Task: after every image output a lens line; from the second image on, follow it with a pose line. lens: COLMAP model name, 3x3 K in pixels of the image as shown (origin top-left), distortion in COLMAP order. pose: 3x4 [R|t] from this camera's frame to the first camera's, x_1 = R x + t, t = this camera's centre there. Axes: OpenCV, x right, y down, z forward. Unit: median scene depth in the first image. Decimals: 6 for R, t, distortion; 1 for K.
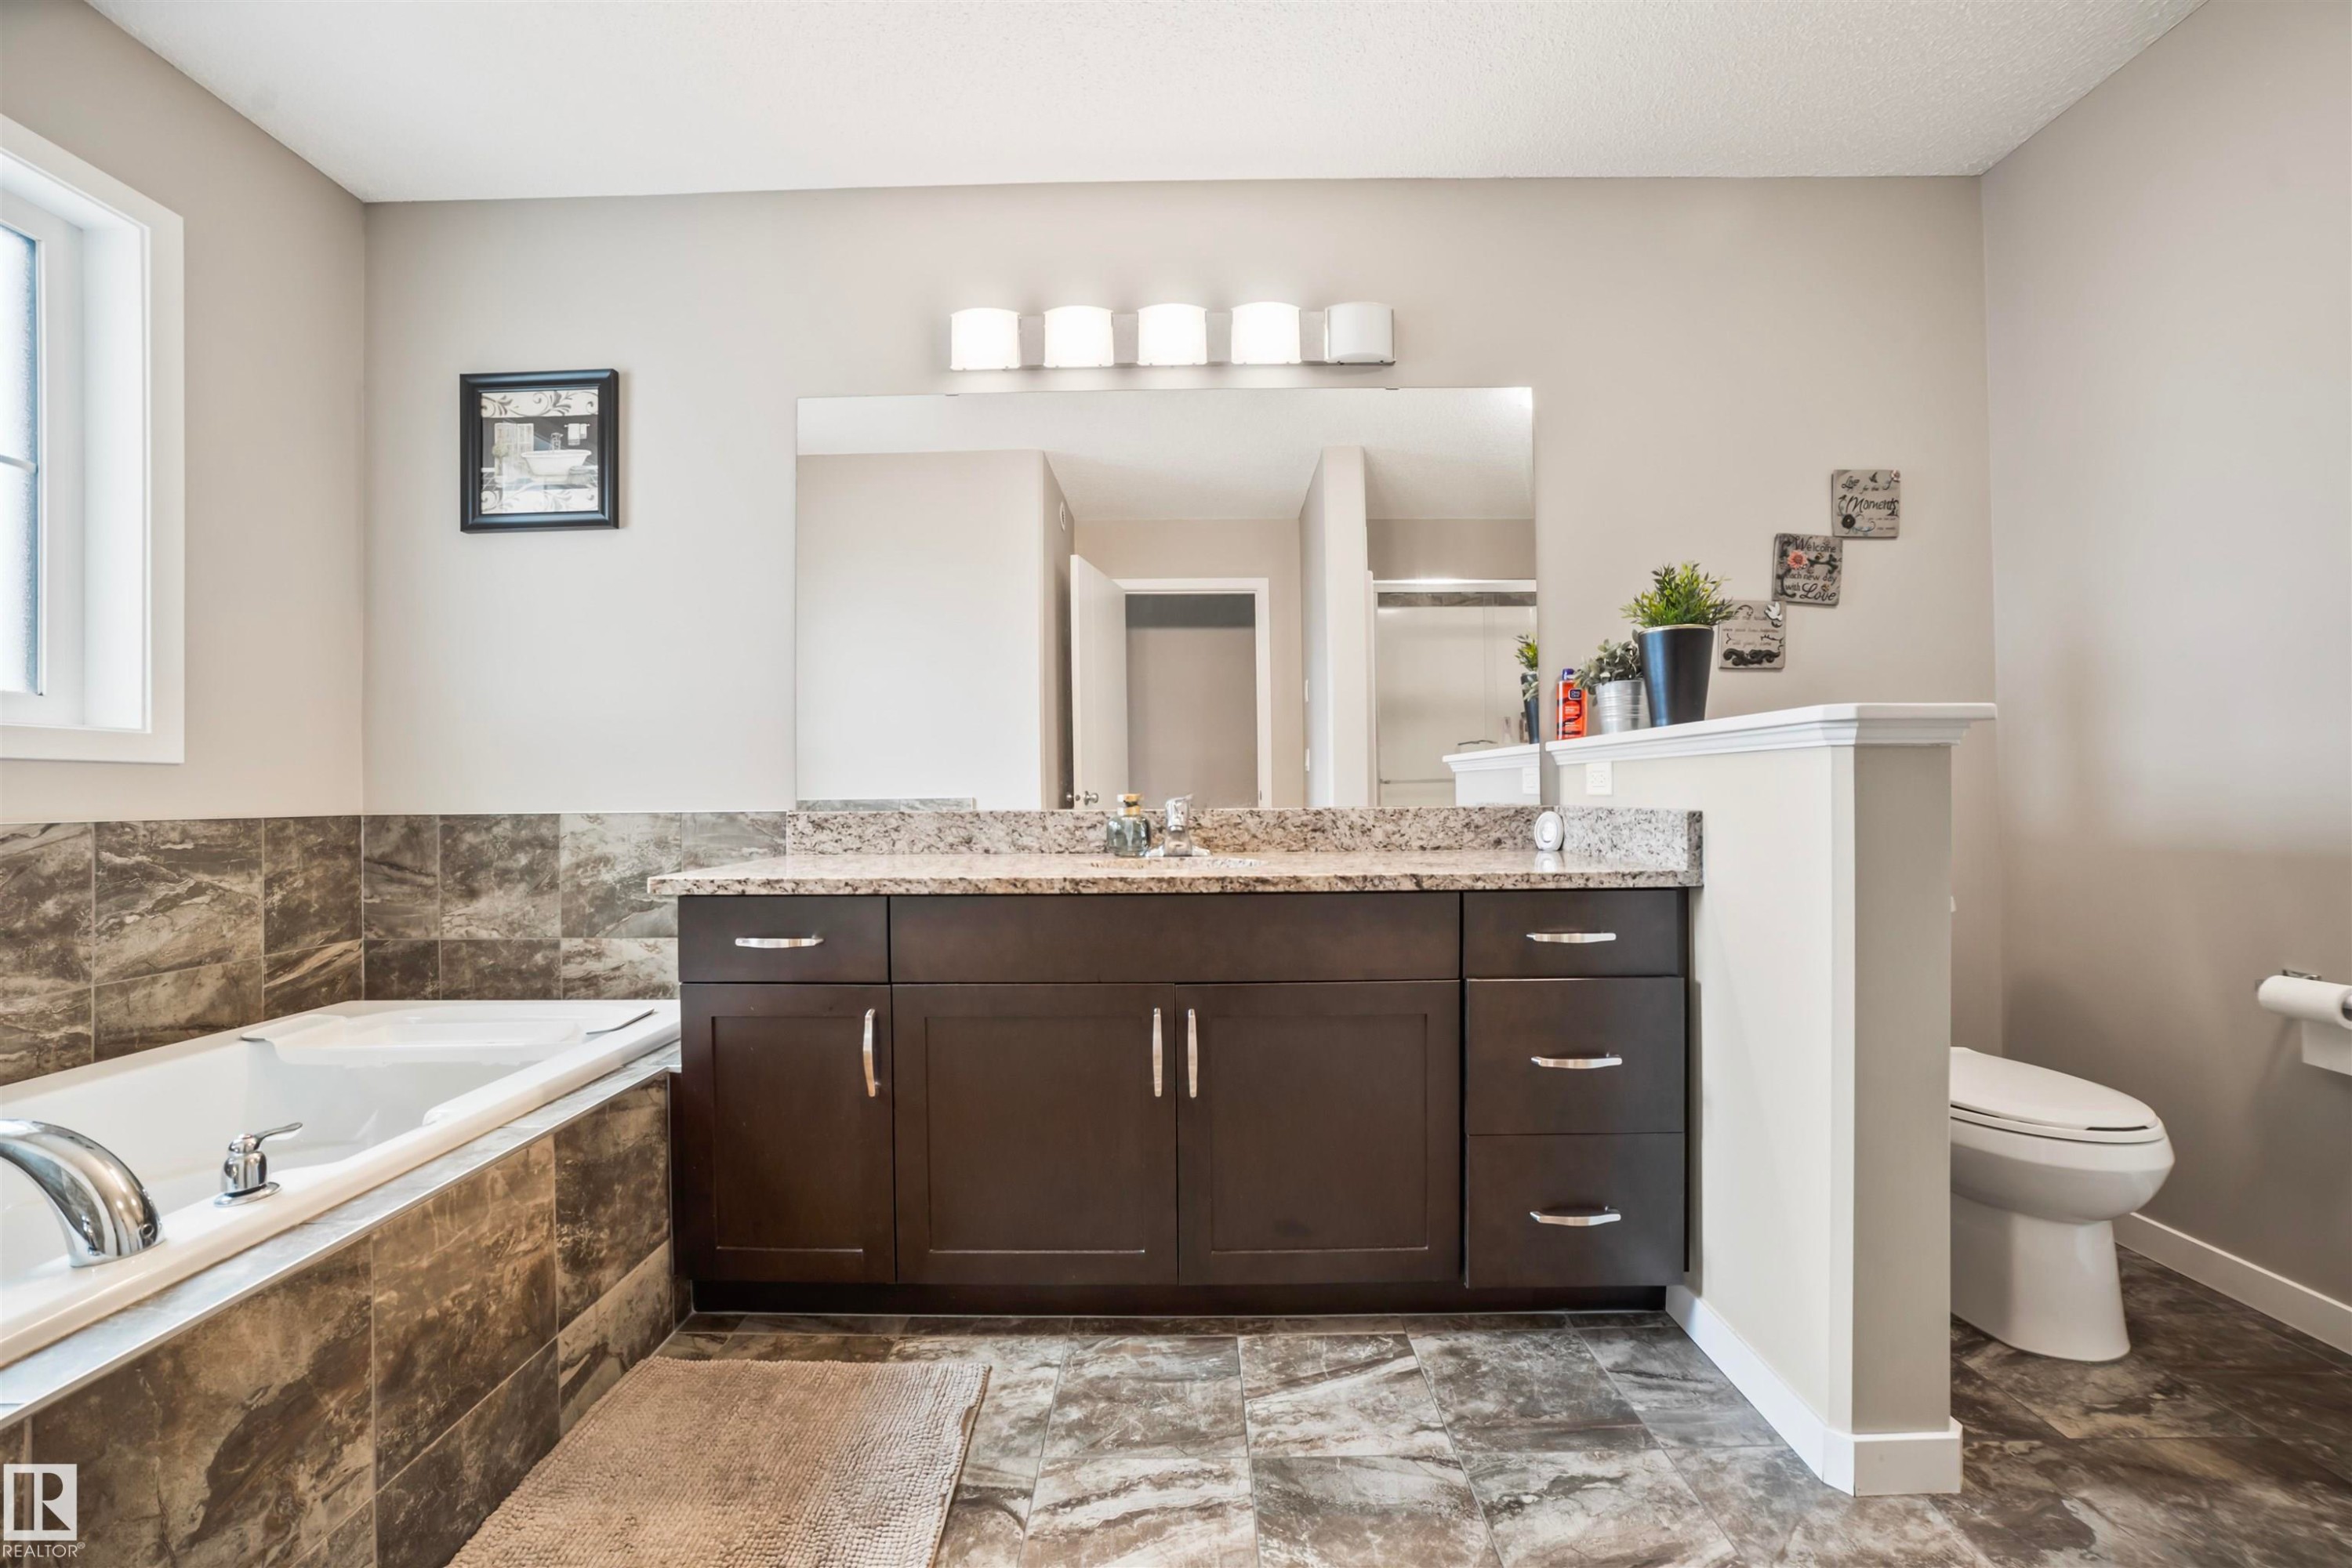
lens RADIAL K [[932.5, 0, 1175.4], [0, 932.5, 789.9], [0, 0, 1]] dist [-0.016011, 0.002099]
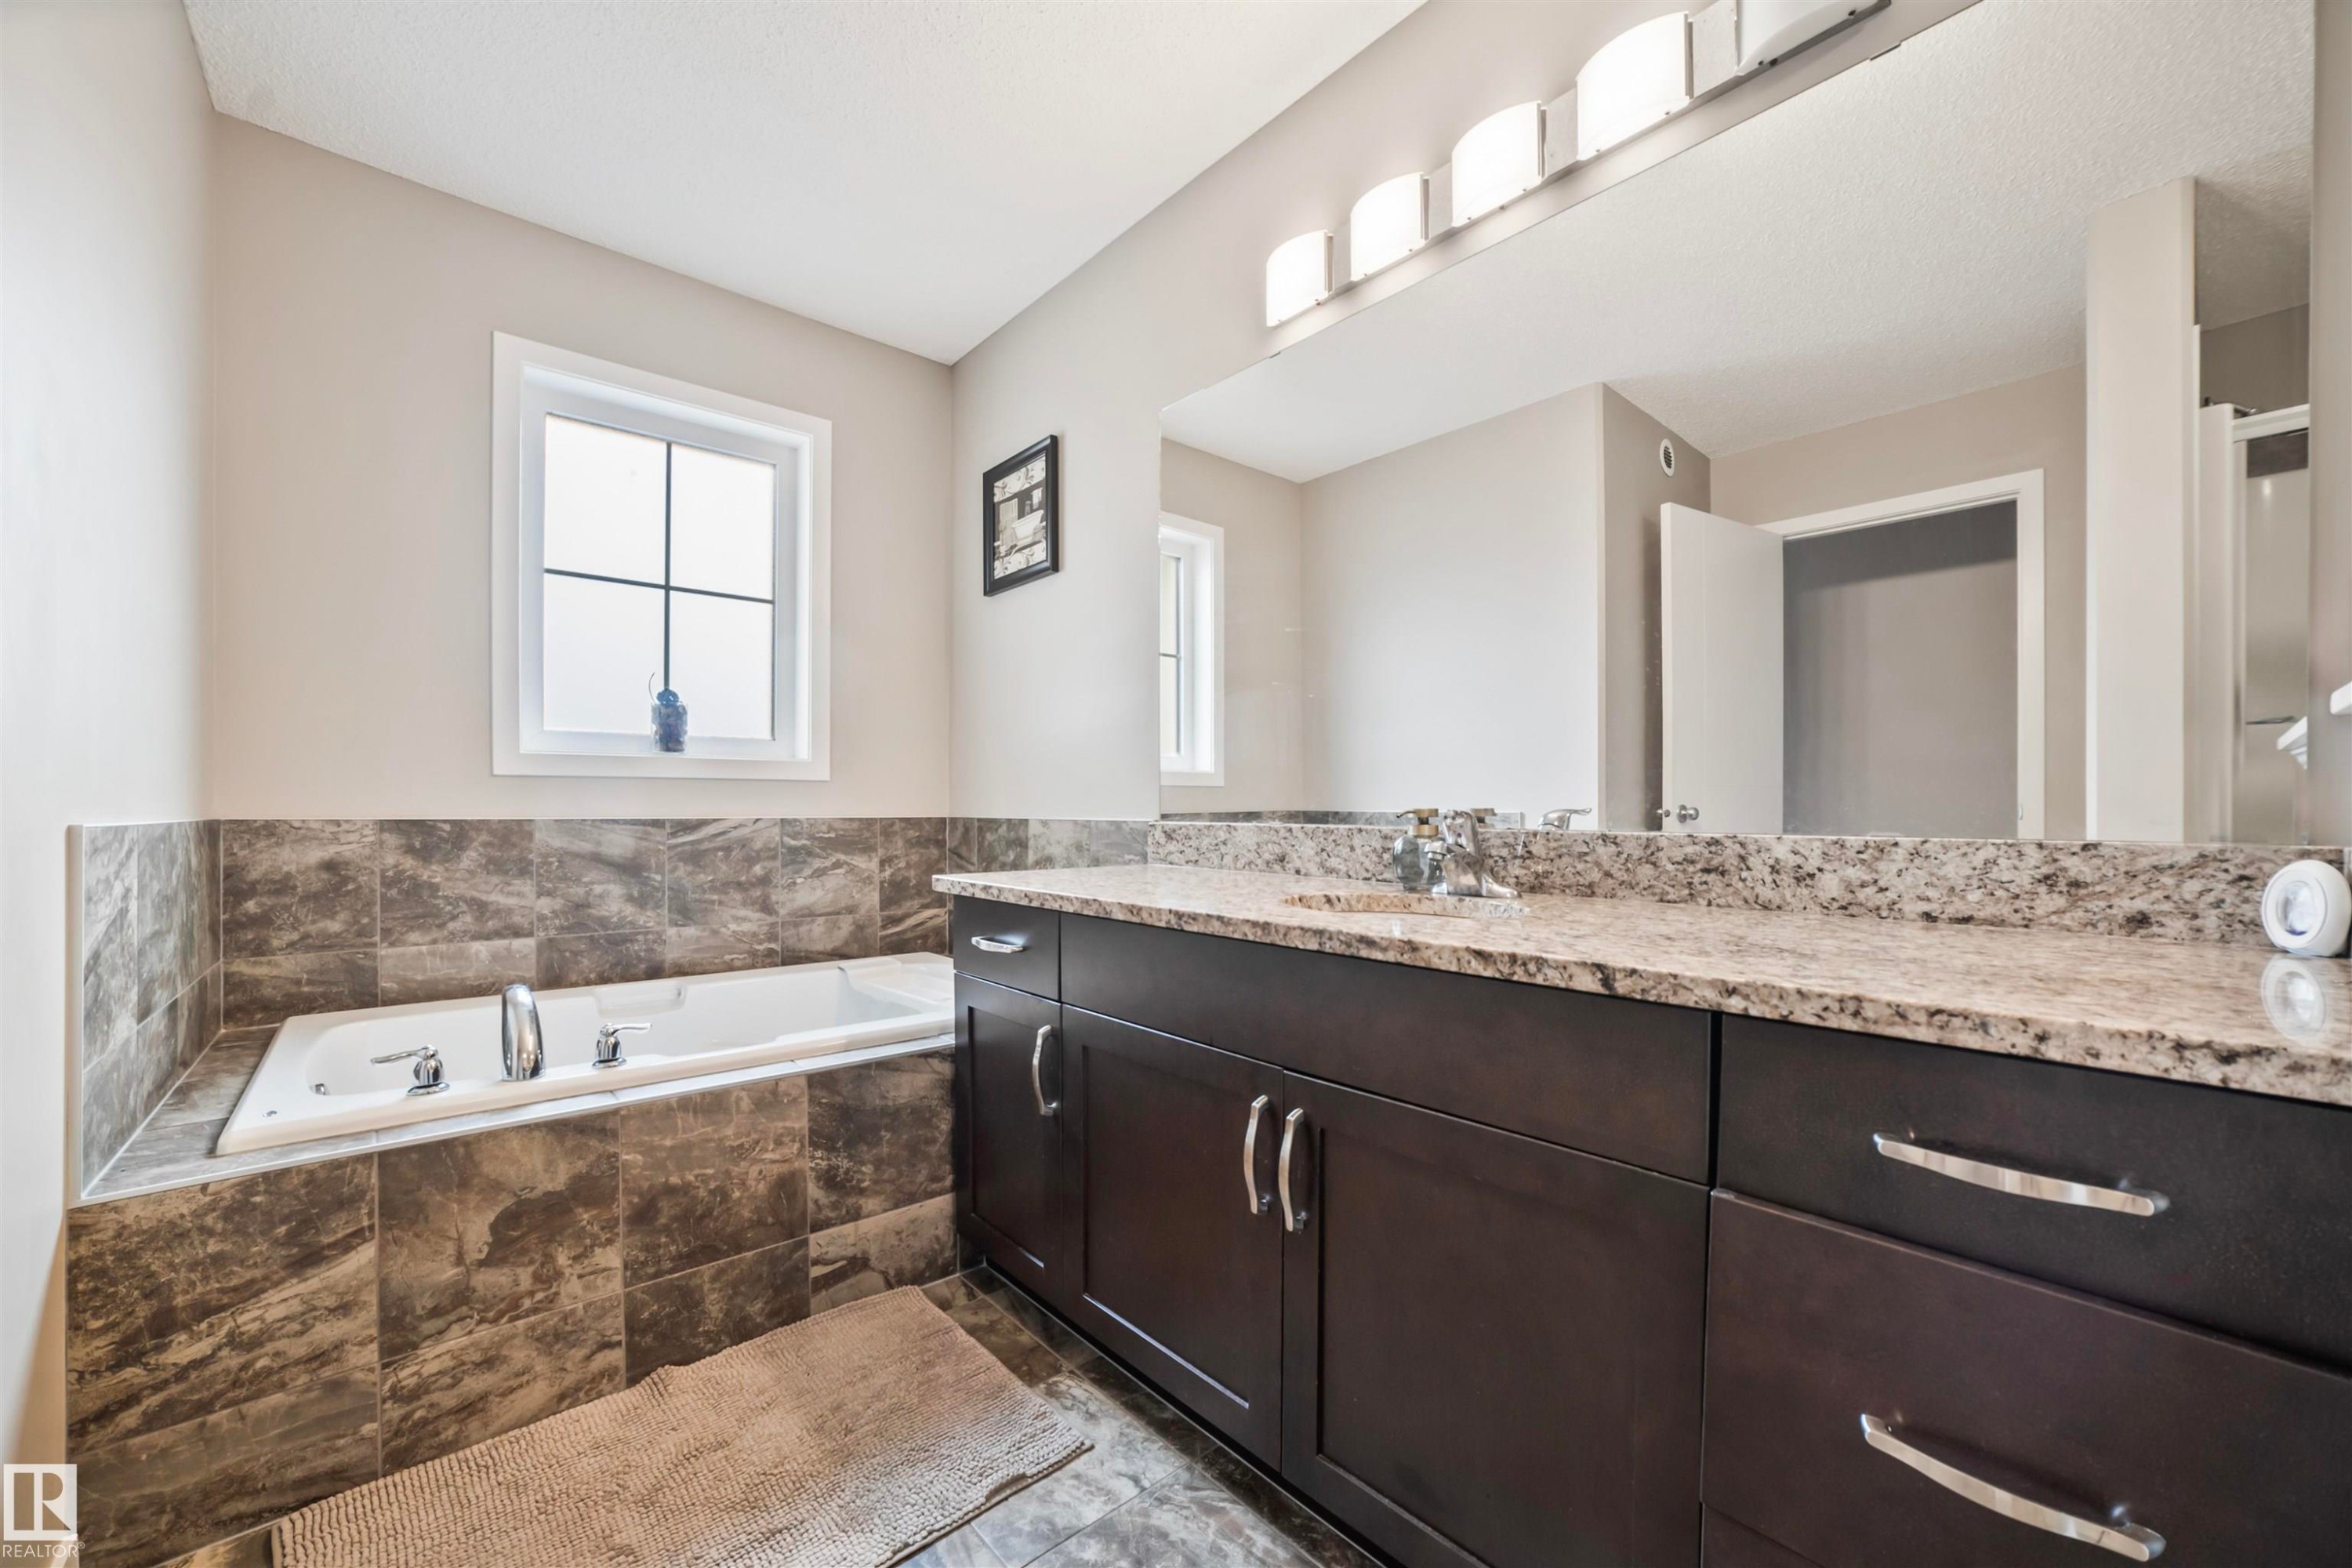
lens RADIAL K [[921.1, 0, 1161.5], [0, 921.1, 817.4], [0, 0, 1]] dist [-0.036411, 0.001168]
pose [[0.657710, 0.018396, -0.753047, 0.474033], [-0.005523, 0.999793, 0.019600, -0.000663], [0.753251, -0.008733, 0.657675, 0.468626]]
